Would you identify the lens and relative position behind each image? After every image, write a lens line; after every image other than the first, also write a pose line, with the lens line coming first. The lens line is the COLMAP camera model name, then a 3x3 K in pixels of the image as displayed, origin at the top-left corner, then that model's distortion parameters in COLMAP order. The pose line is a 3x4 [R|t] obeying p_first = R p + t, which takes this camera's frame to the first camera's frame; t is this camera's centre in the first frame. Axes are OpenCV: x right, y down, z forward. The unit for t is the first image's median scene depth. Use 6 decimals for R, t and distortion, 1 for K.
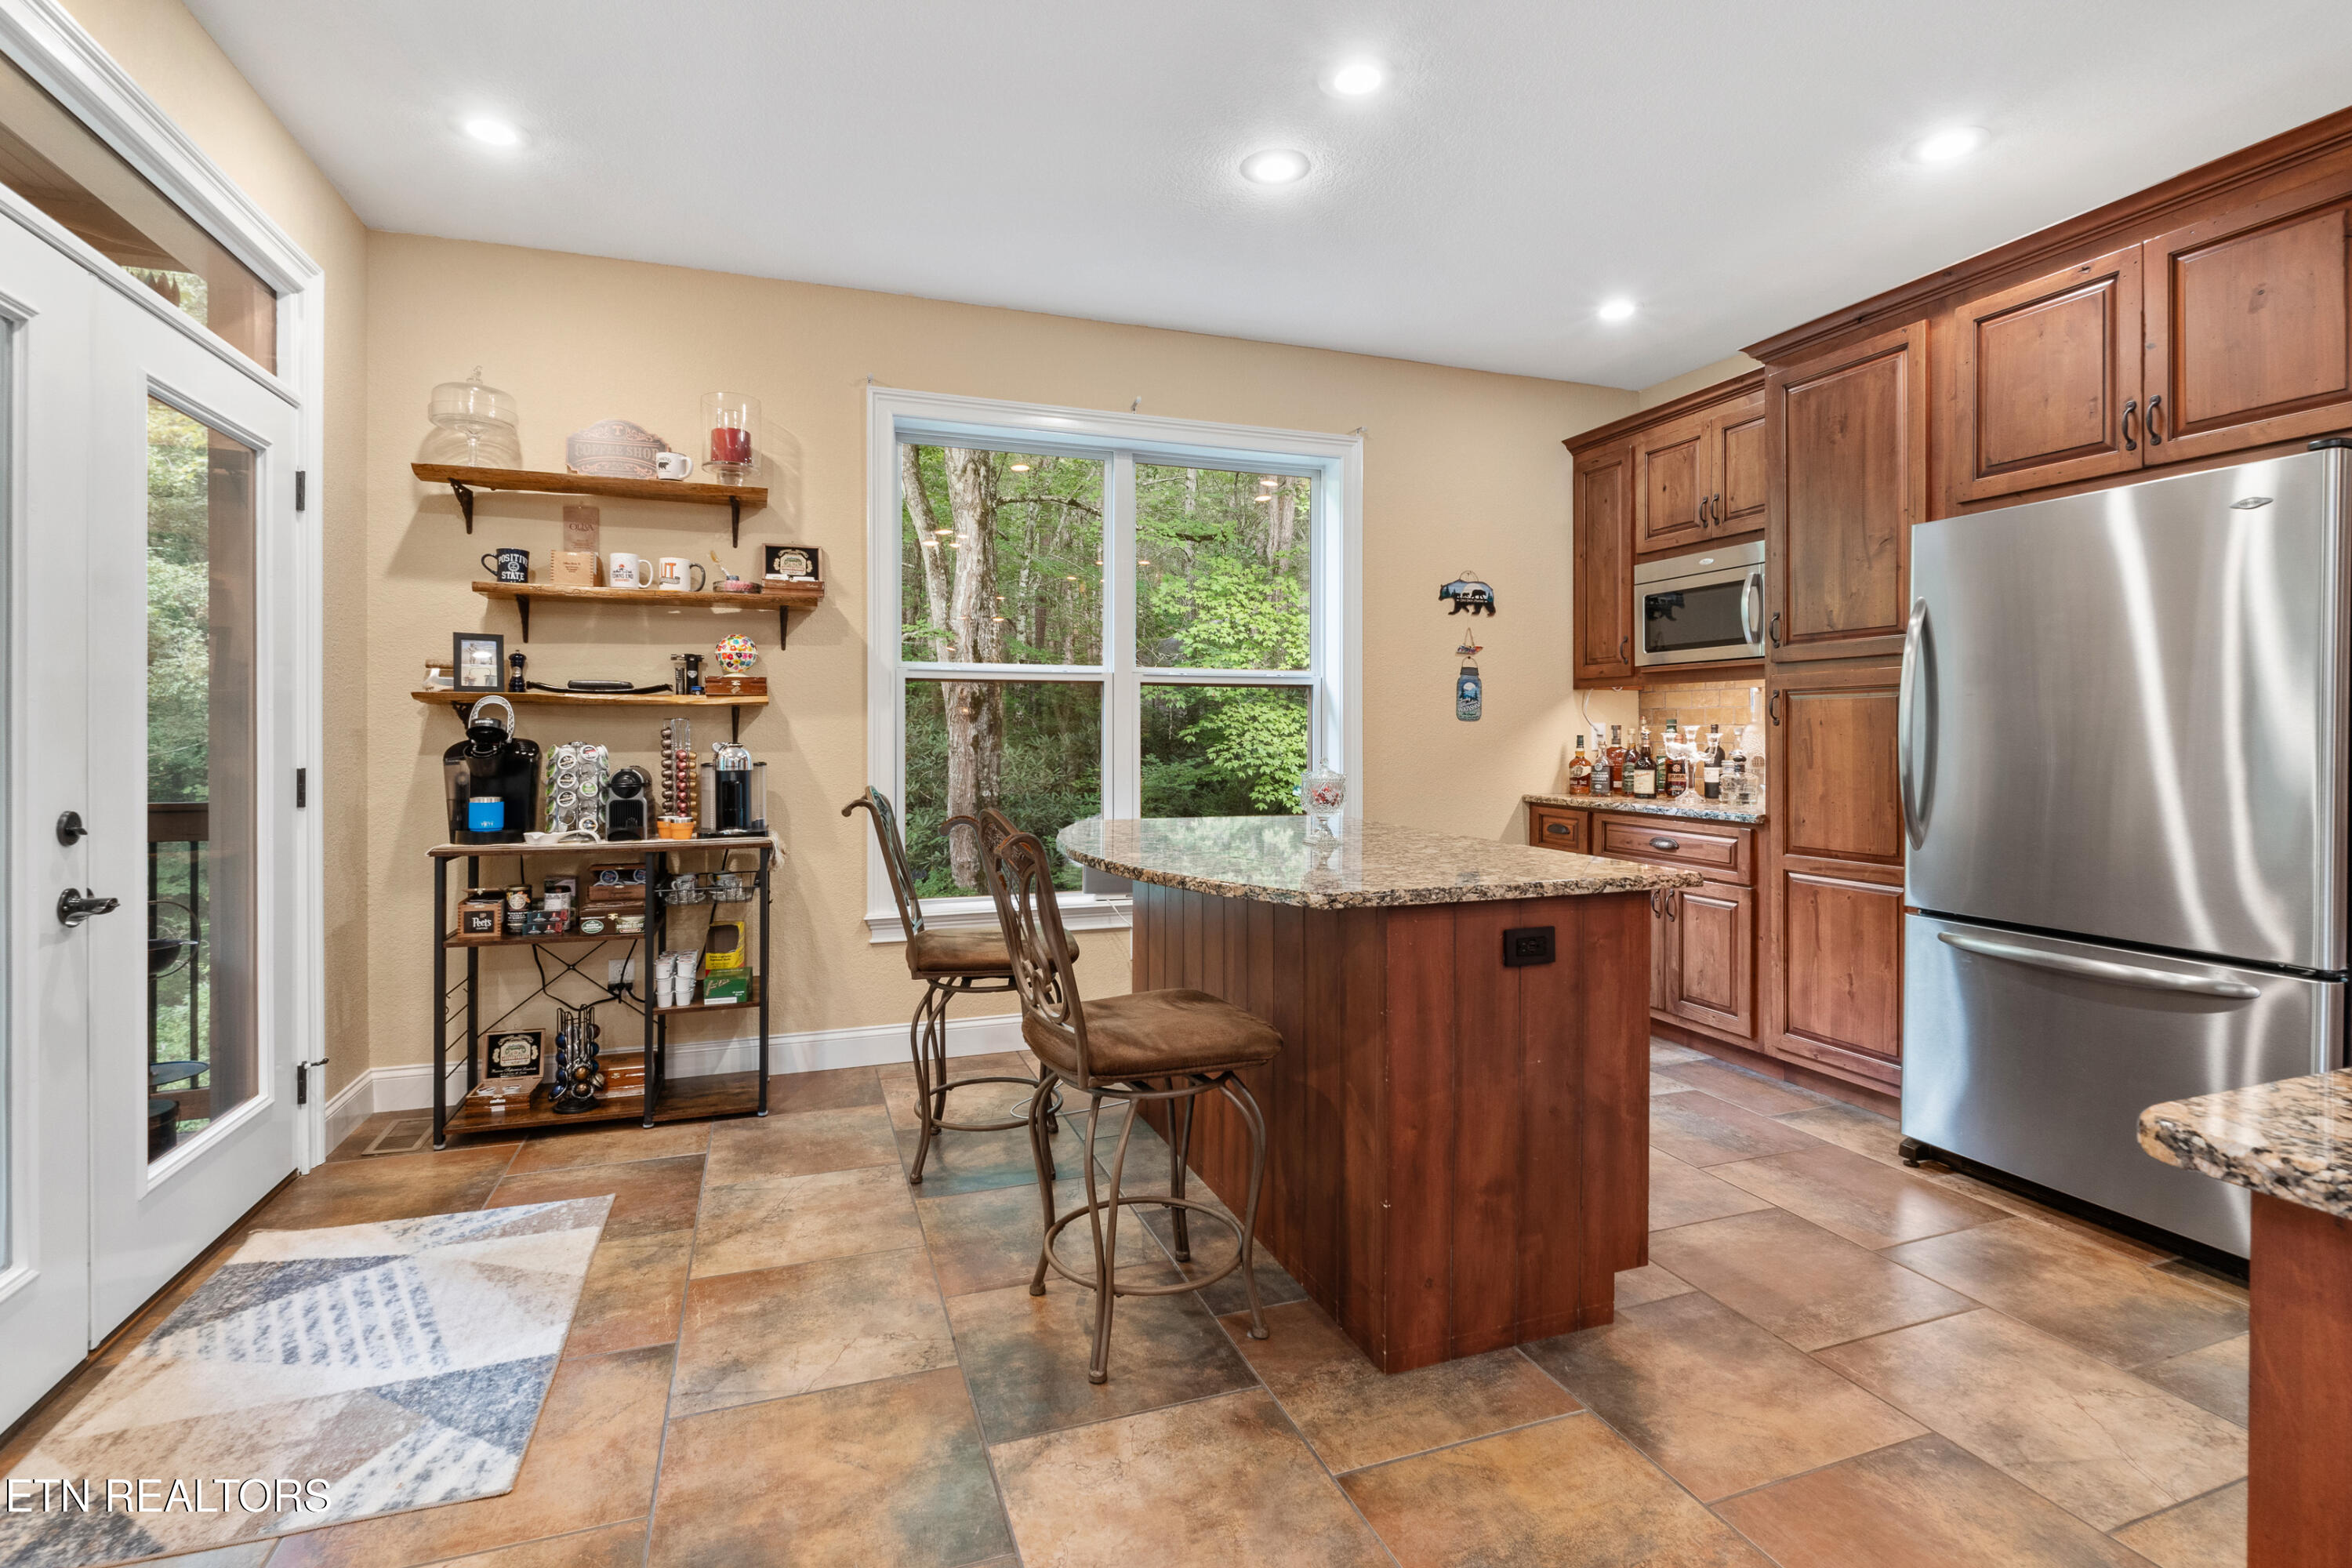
lens RADIAL K [[1116.8, 0, 1178.1], [0, 1116.8, 730.1], [0, 0, 1]] dist [-0.001590, 0.000878]
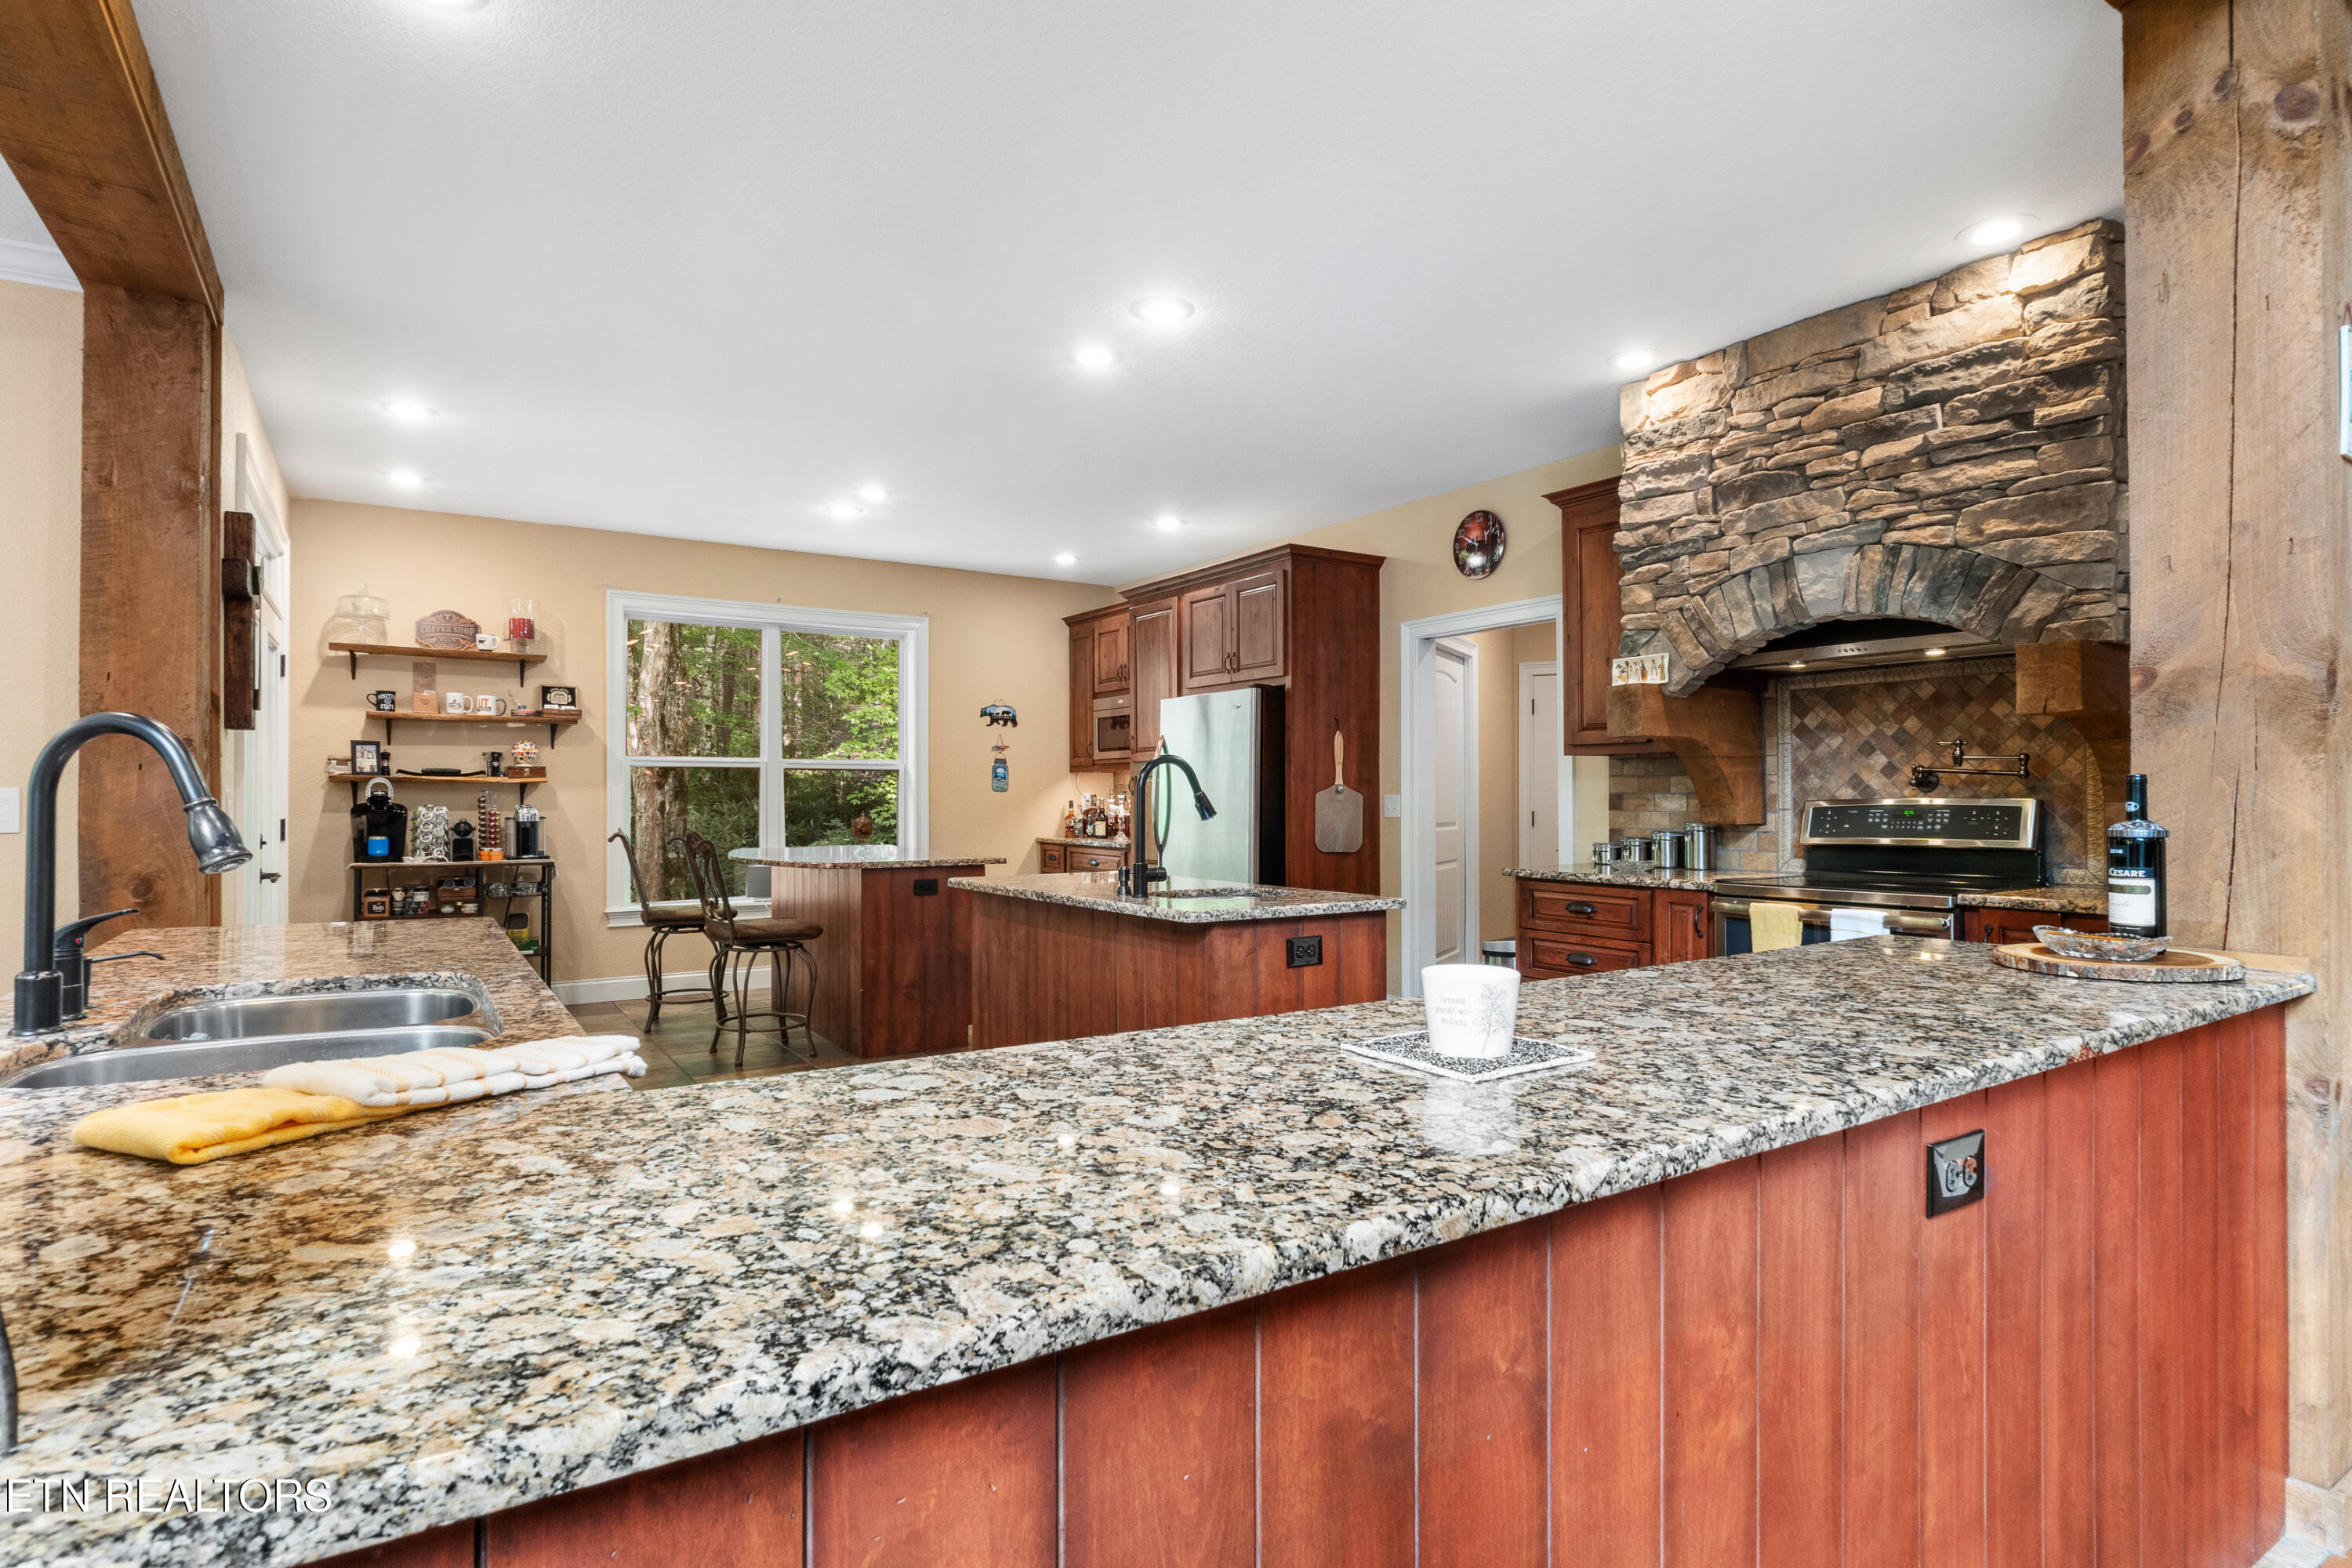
lens RADIAL K [[1257.0, 0, 1187.4], [0, 1257.0, 798.6], [0, 0, 1]] dist [0.007178, 0.000098]
pose [[0.974939, 0.000267, 0.222473, 0.153837], [-0.000894, 0.999996, 0.002715, -0.004689], [-0.222471, -0.002846, 0.974935, -1.069820]]
